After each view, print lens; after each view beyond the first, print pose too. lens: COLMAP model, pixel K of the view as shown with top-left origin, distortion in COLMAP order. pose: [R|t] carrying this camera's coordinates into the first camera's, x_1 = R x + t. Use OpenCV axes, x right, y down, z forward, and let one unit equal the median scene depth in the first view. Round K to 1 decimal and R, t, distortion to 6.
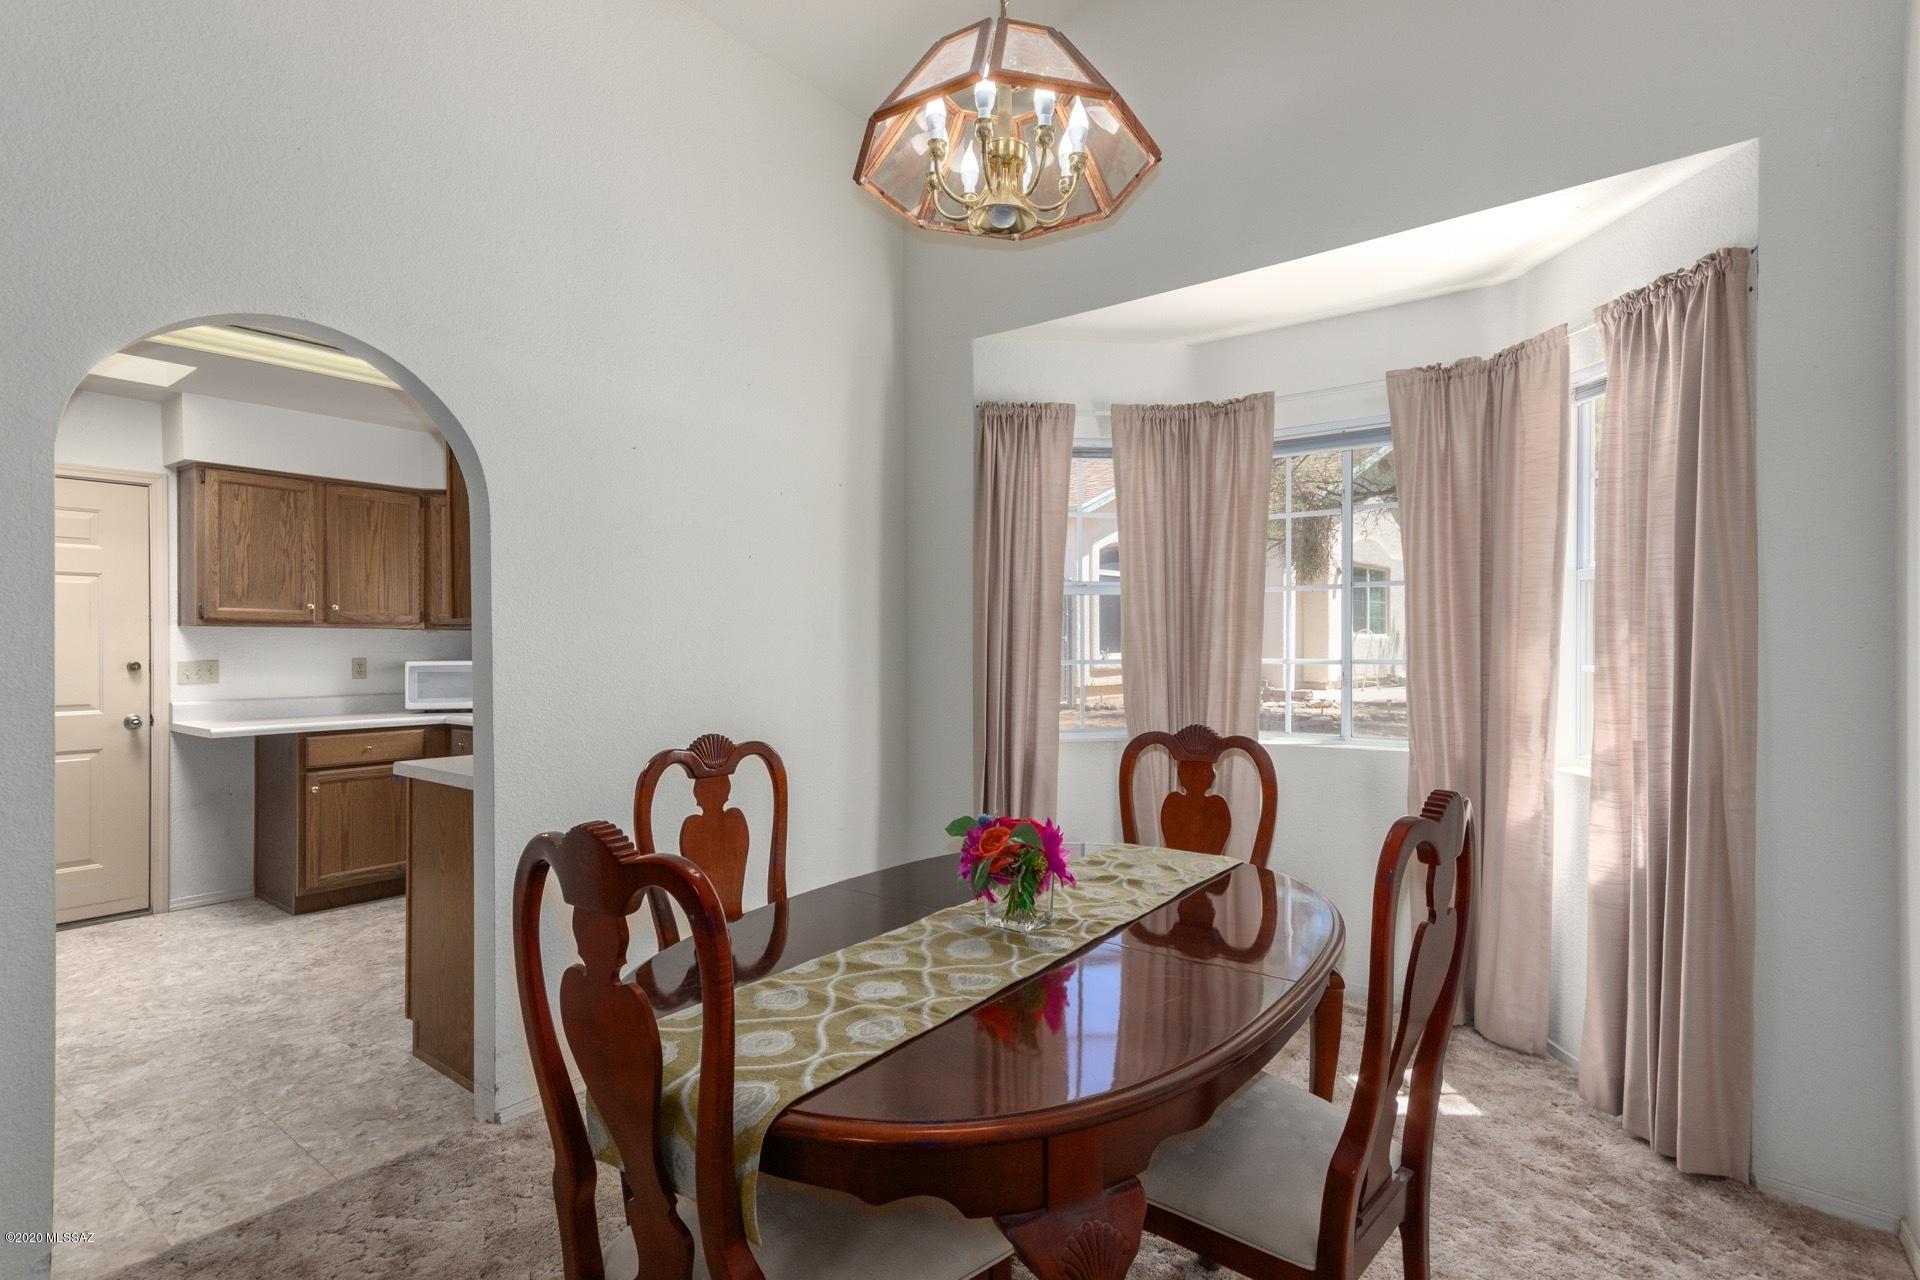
lens RADIAL K [[897.3, 0, 969.6], [0, 897.3, 645.4], [0, 0, 1]] dist [-0.000887, 0.003376]
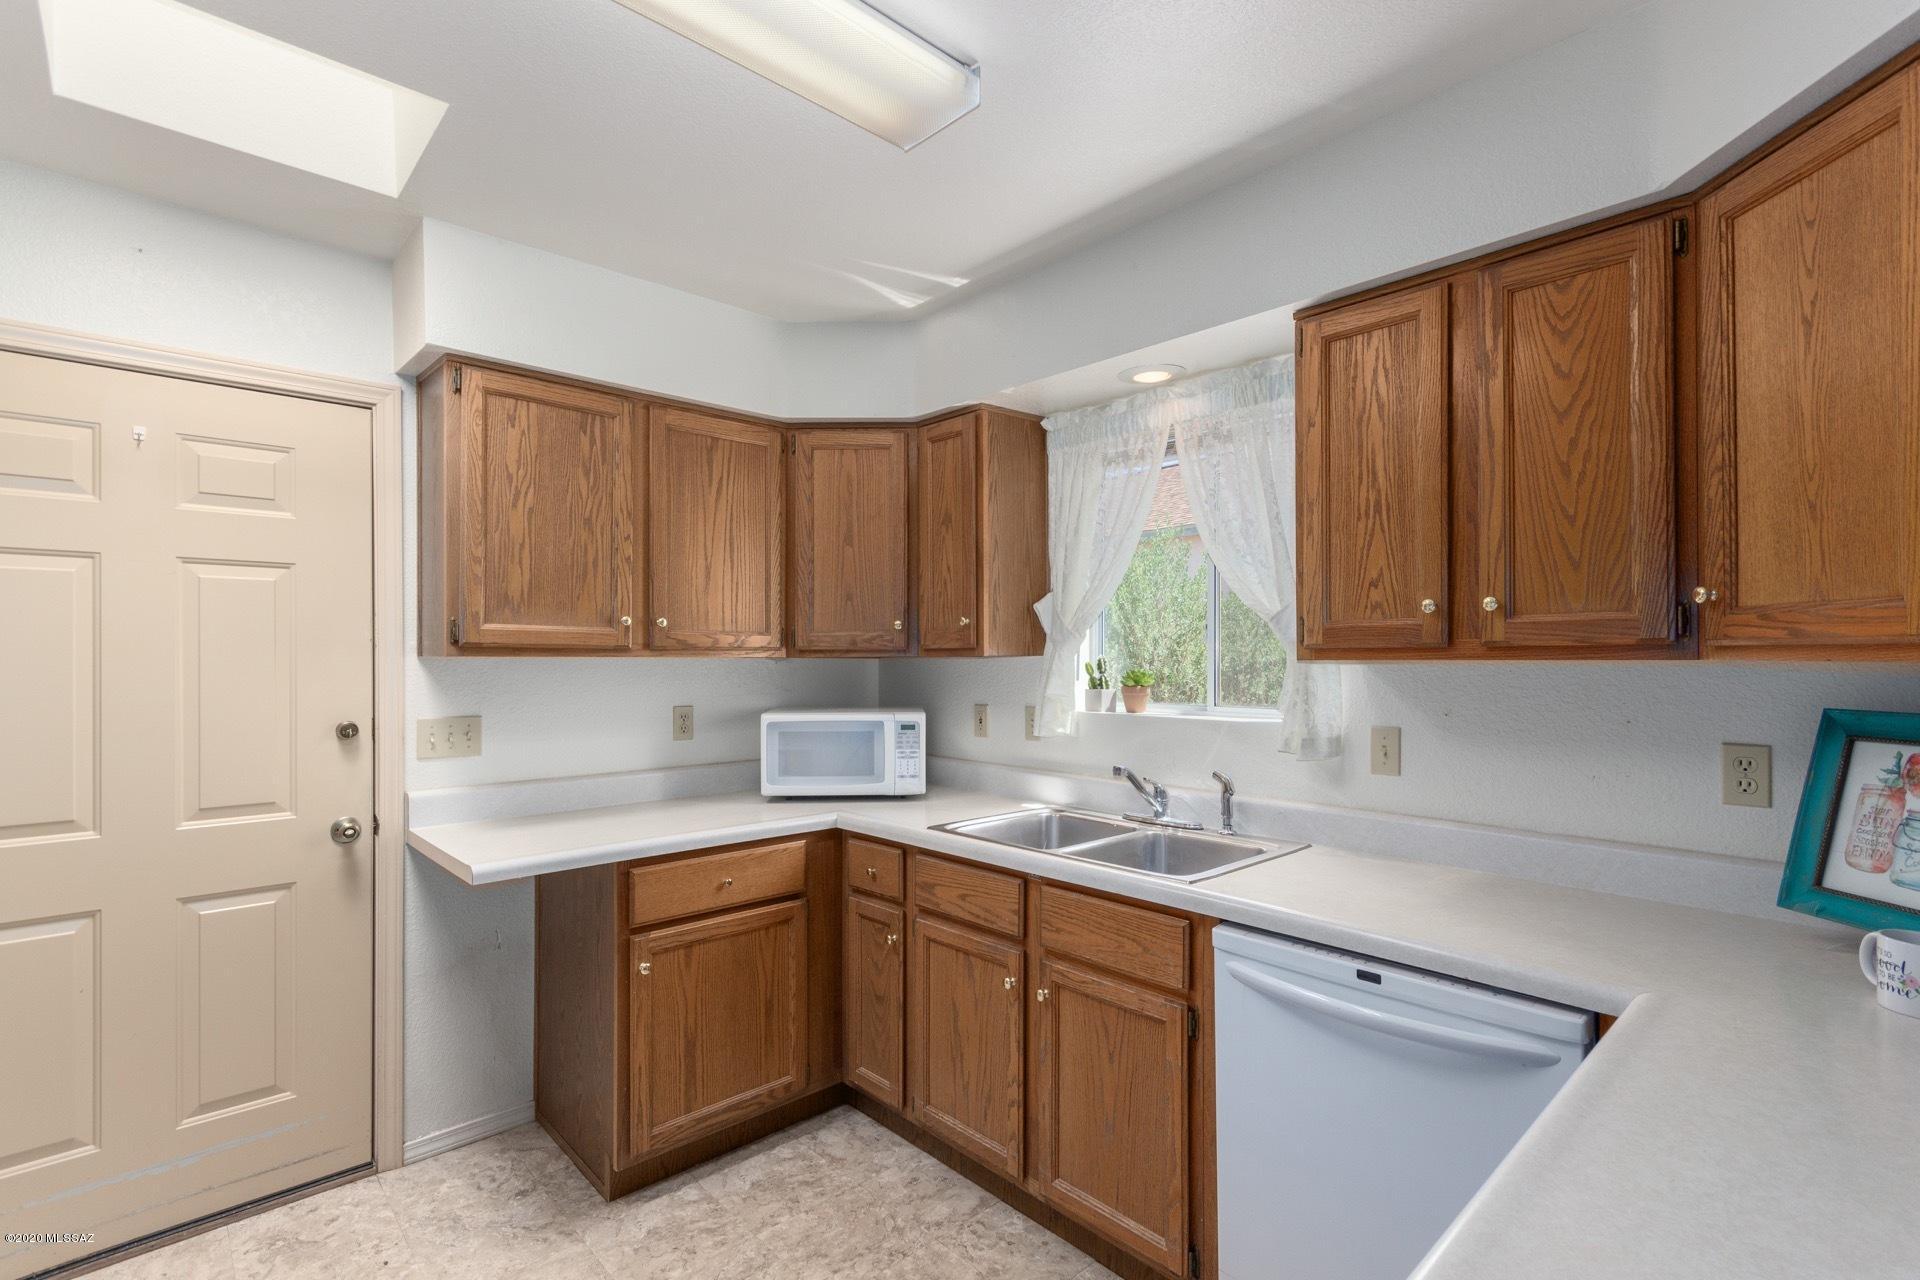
lens RADIAL K [[897.3, 0, 991.5], [0, 897.3, 657.4], [0, 0, 1]] dist [-0.000887, 0.003376]
pose [[0.986146, -0.000458, -0.165878, -0.437913], [0.000254, 0.999999, -0.001253, -0.020669], [0.165878, 0.001194, 0.986146, 0.510429]]
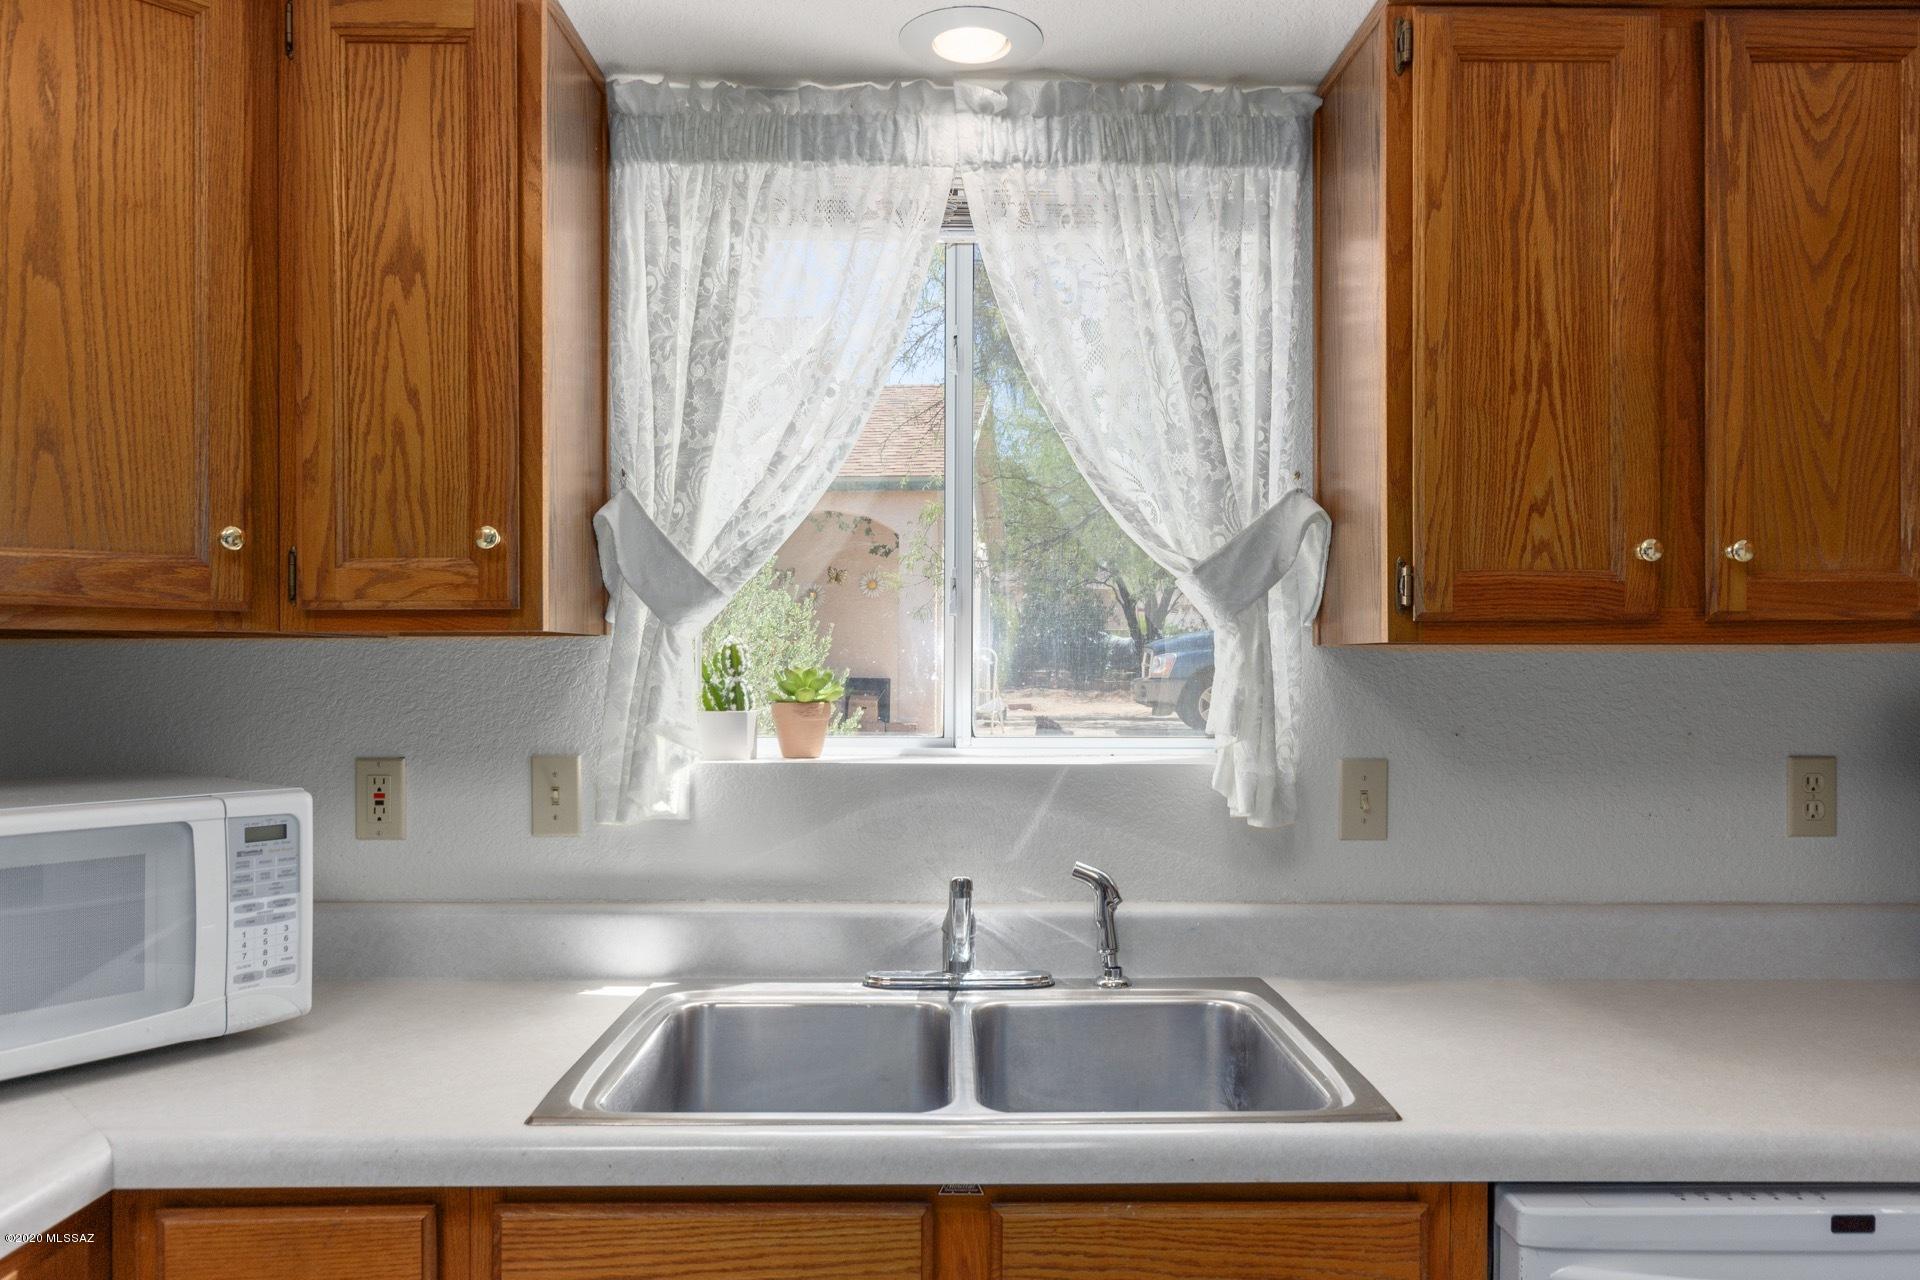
lens RADIAL K [[1255.0, 0, 959.4], [0, 1255.0, 672.8], [0, 0, 1]] dist [-0.007594, 0.003154]
pose [[0.798154, -0.001848, 0.602450, -0.668413], [-0.000531, 0.999993, 0.003772, -0.012442], [-0.602453, -0.003330, 0.798148, 0.798245]]
